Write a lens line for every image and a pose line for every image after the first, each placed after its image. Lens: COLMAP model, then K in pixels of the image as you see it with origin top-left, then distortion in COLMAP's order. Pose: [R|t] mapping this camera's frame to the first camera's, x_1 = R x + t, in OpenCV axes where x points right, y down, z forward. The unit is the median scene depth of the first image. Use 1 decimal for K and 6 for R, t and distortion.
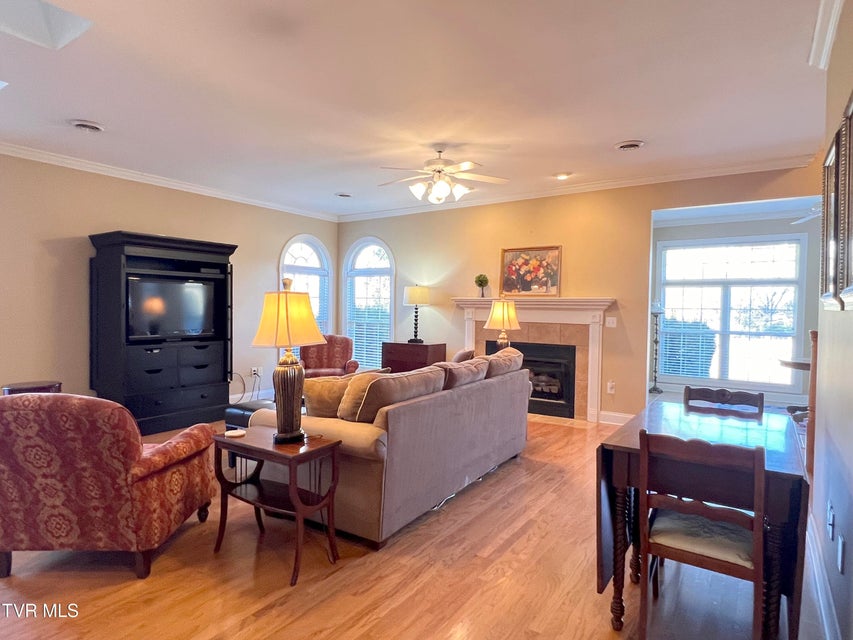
lens RADIAL K [[500.9, 0, 427.0], [0, 500.9, 319.4], [0, 0, 1]] dist [0.001283, -0.002782]
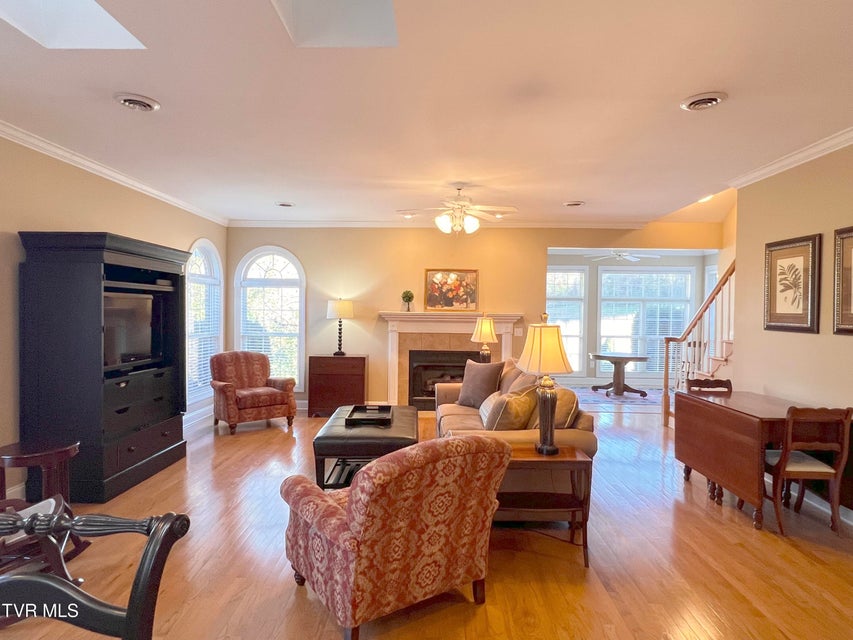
lens RADIAL K [[487.2, 0, 429.9], [0, 487.2, 320.7], [0, 0, 1]] dist [0.006258, 0.000200]
pose [[0.837434, -0.012219, 0.546402, -0.476003], [0.010877, 0.999925, 0.005691, -0.031723], [-0.546430, 0.001178, 0.837504, 0.079599]]
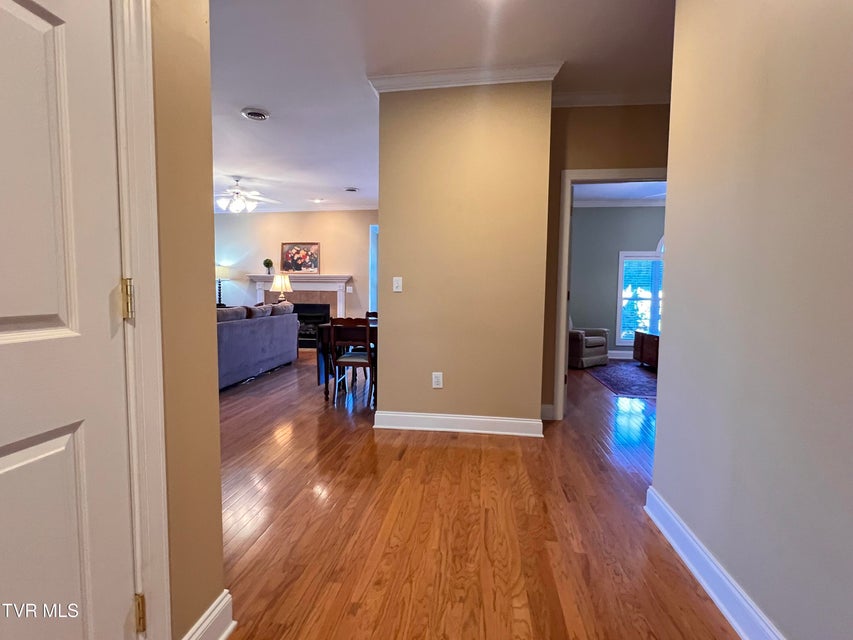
lens RADIAL K [[417.3, 0, 425.5], [0, 417.3, 320.9], [0, 0, 1]] dist [-0.004041, -0.000363]
pose [[0.895159, -0.032447, 0.444565, -0.031849], [0.011768, 0.998720, 0.049197, 0.043117], [-0.445592, -0.038807, 0.894395, -0.364309]]
